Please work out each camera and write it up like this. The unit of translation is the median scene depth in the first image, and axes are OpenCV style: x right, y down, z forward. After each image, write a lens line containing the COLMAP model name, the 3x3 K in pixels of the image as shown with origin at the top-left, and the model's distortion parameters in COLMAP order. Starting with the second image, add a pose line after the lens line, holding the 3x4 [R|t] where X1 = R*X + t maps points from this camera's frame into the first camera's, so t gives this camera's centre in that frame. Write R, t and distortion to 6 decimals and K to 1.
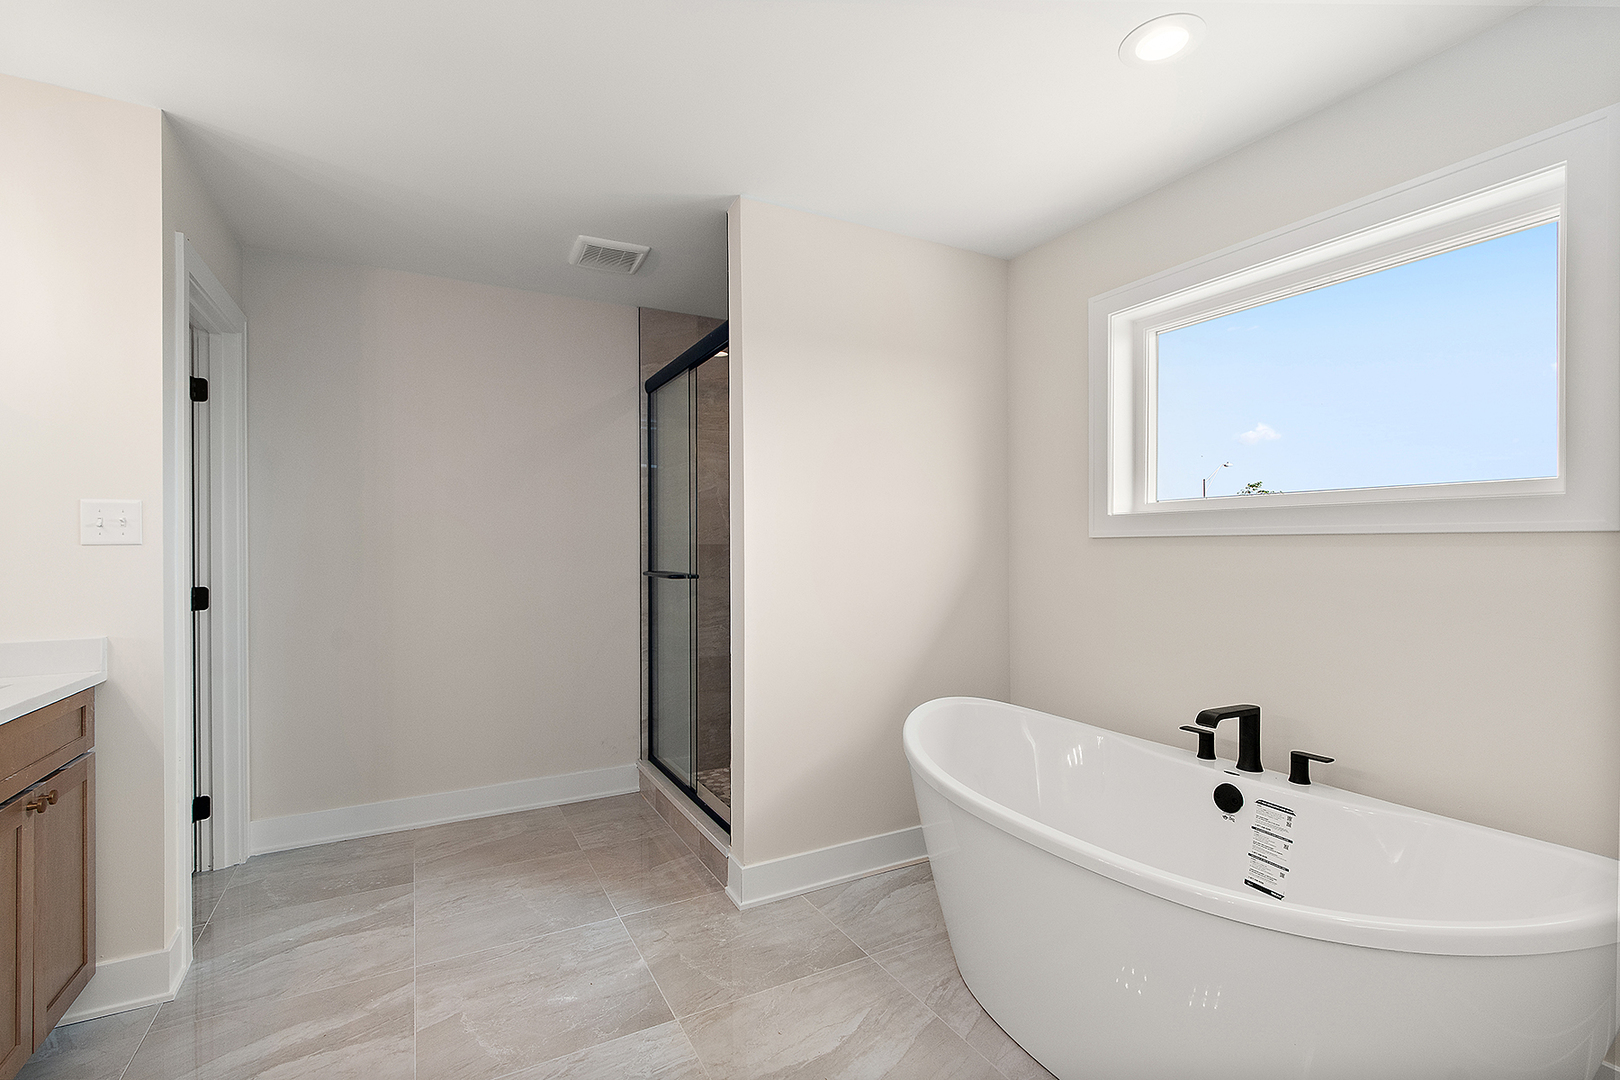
lens RADIAL K [[711.2, 0, 810.0], [0, 711.2, 540.0], [0, 0, 1]] dist [-0.000499, 0.000263]
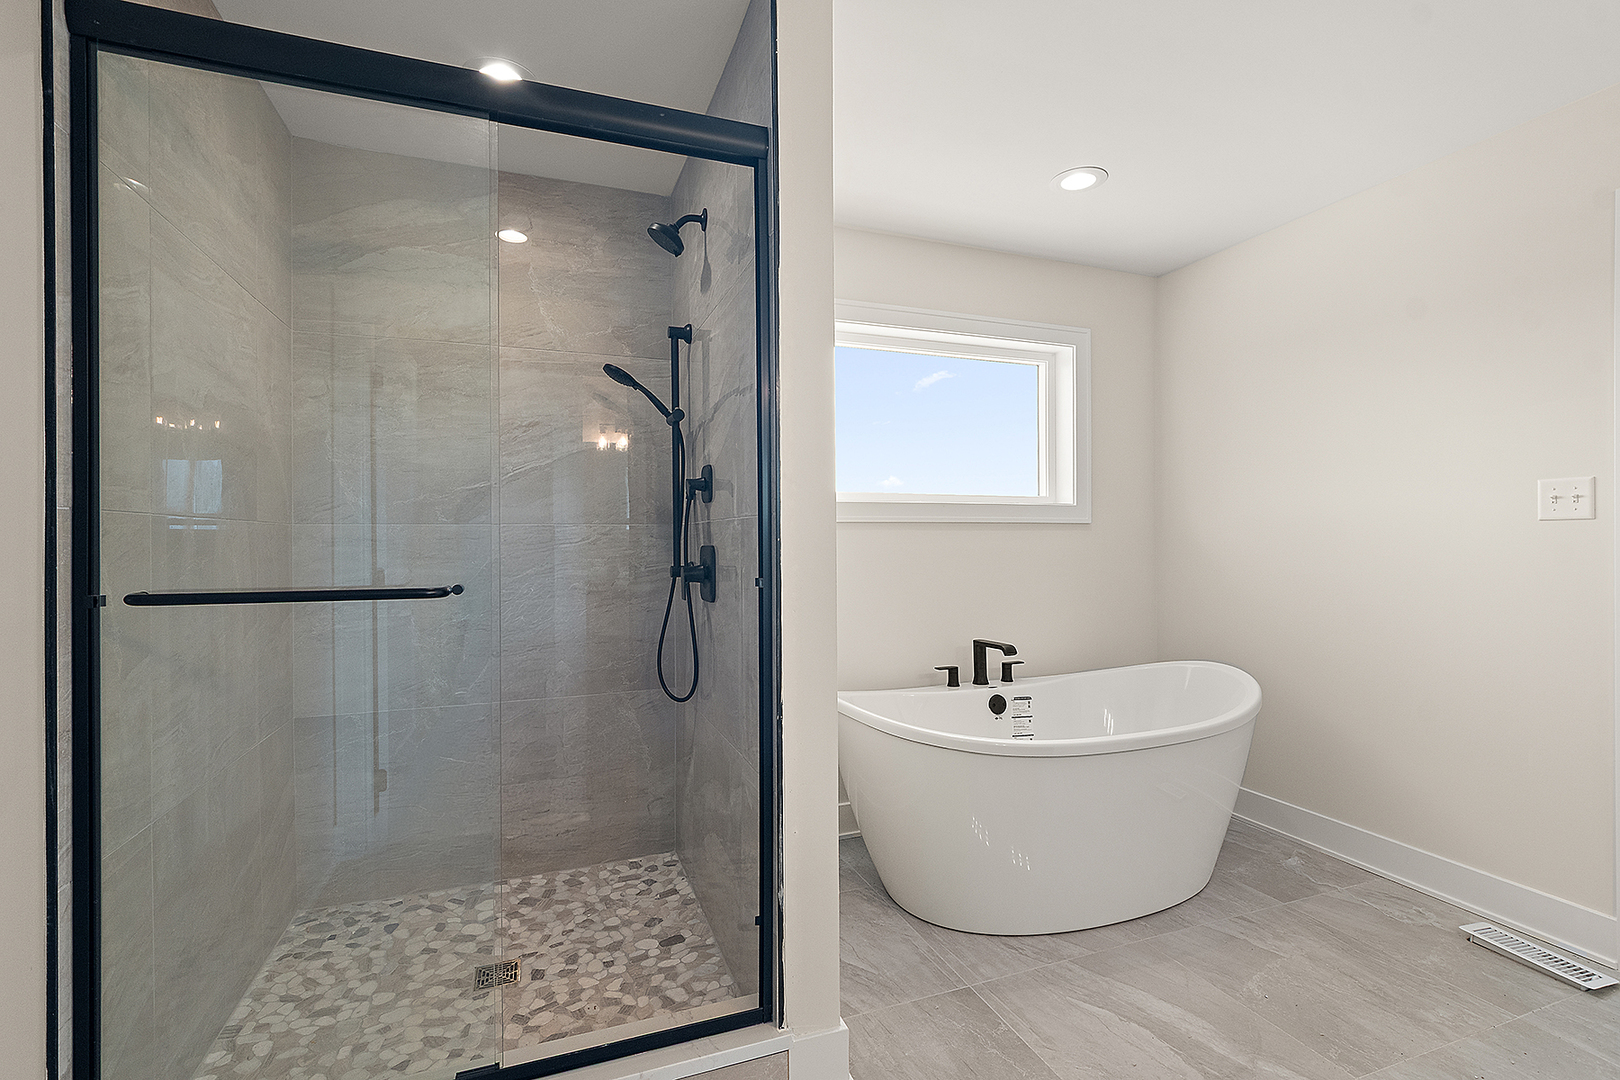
lens RADIAL K [[721.6, 0, 805.9], [0, 721.6, 538.5], [0, 0, 1]] dist [0.000808, 0.000108]
pose [[0.152392, 0.003967, 0.988312, -0.695064], [-0.004309, 0.999985, -0.003349, 0.023283], [-0.988311, -0.003748, 0.152407, 0.878621]]
